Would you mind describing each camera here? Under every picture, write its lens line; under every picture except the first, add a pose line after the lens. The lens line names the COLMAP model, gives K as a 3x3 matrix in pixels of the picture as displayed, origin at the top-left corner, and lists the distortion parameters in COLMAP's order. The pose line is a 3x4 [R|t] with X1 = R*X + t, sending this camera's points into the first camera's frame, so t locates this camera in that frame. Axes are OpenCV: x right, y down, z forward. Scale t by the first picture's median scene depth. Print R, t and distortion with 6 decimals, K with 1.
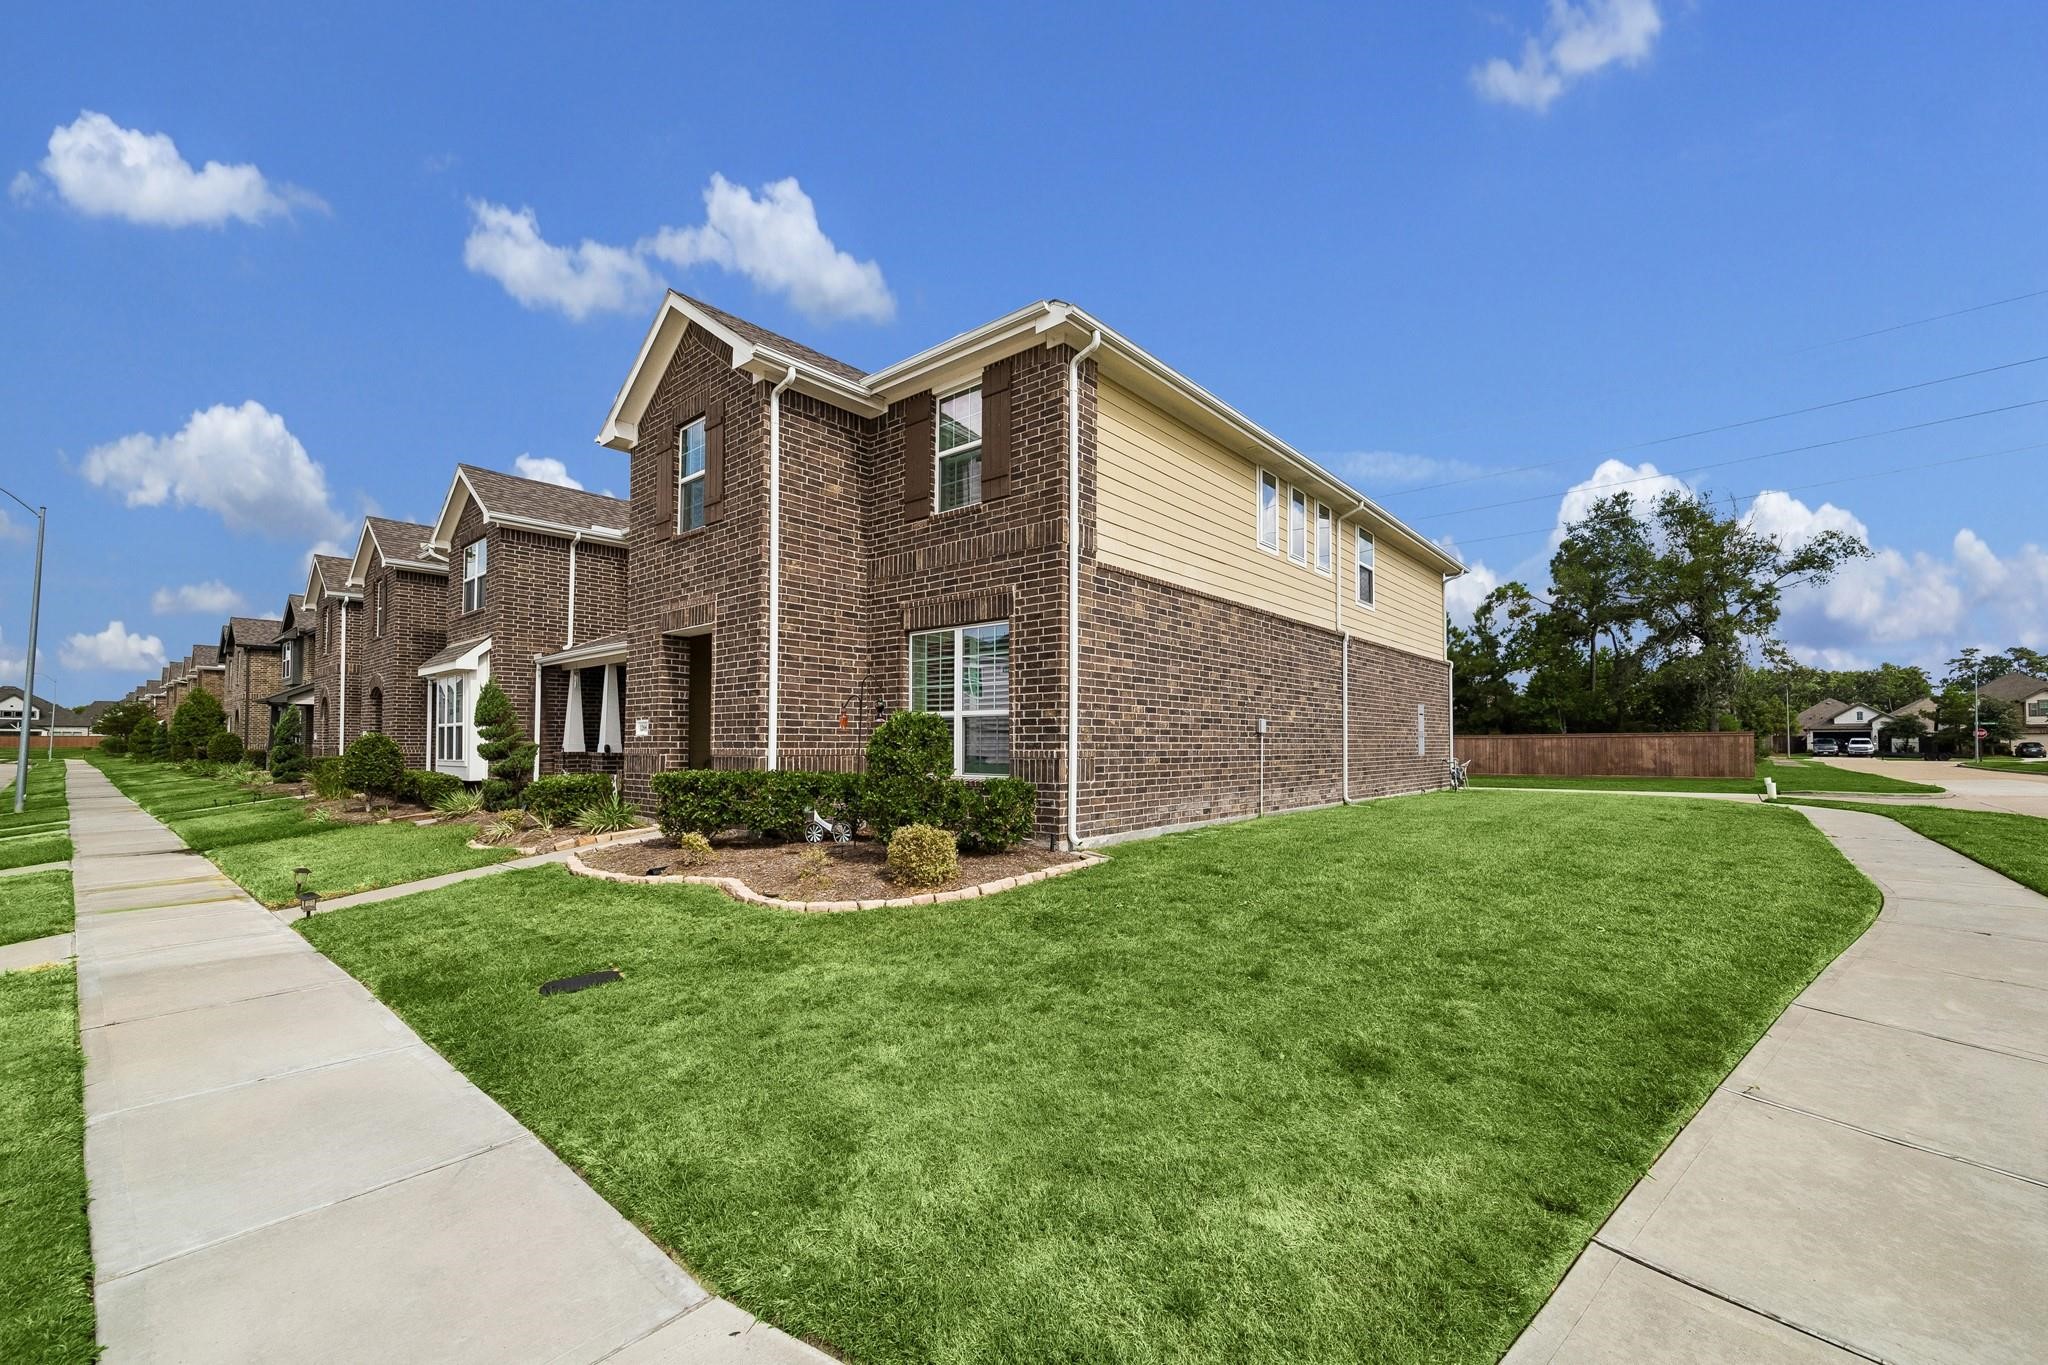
lens RADIAL K [[825.1, 0, 1069.0], [0, 825.1, 728.1], [0, 0, 1]] dist [-0.001810, 0.000206]
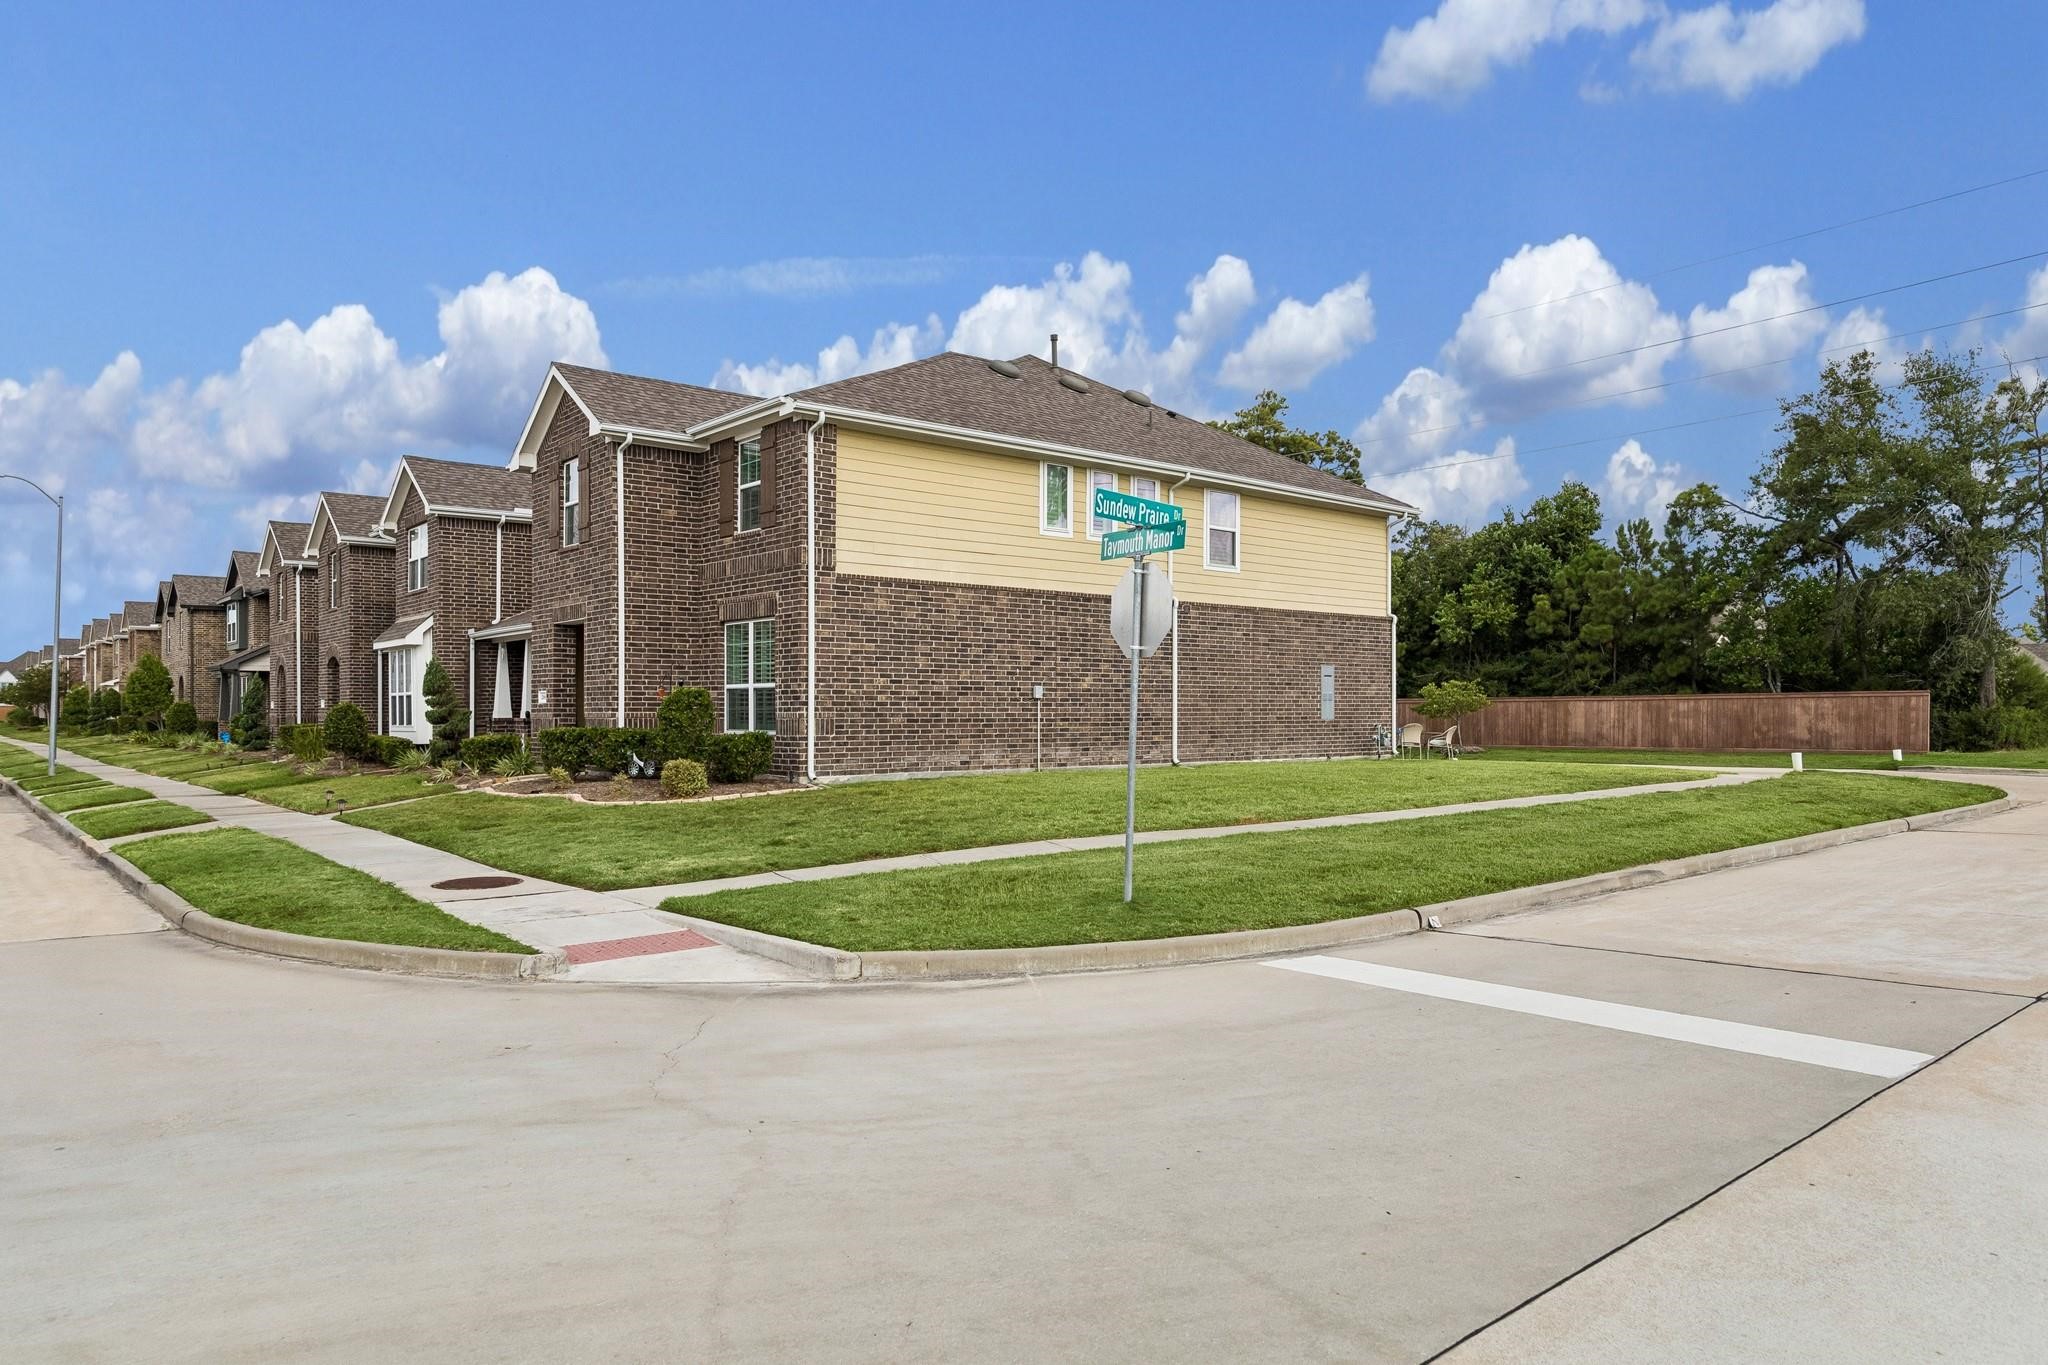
lens RADIAL K [[1318.3, 0, 1022.6], [0, 1318.3, 720.3], [0, 0, 1]] dist [-0.006194, -0.002361]
pose [[0.982383, -0.002245, -0.186865, 0.574043], [0.007010, 0.999667, 0.024841, -0.009375], [0.186747, -0.025714, 0.982071, -0.835001]]
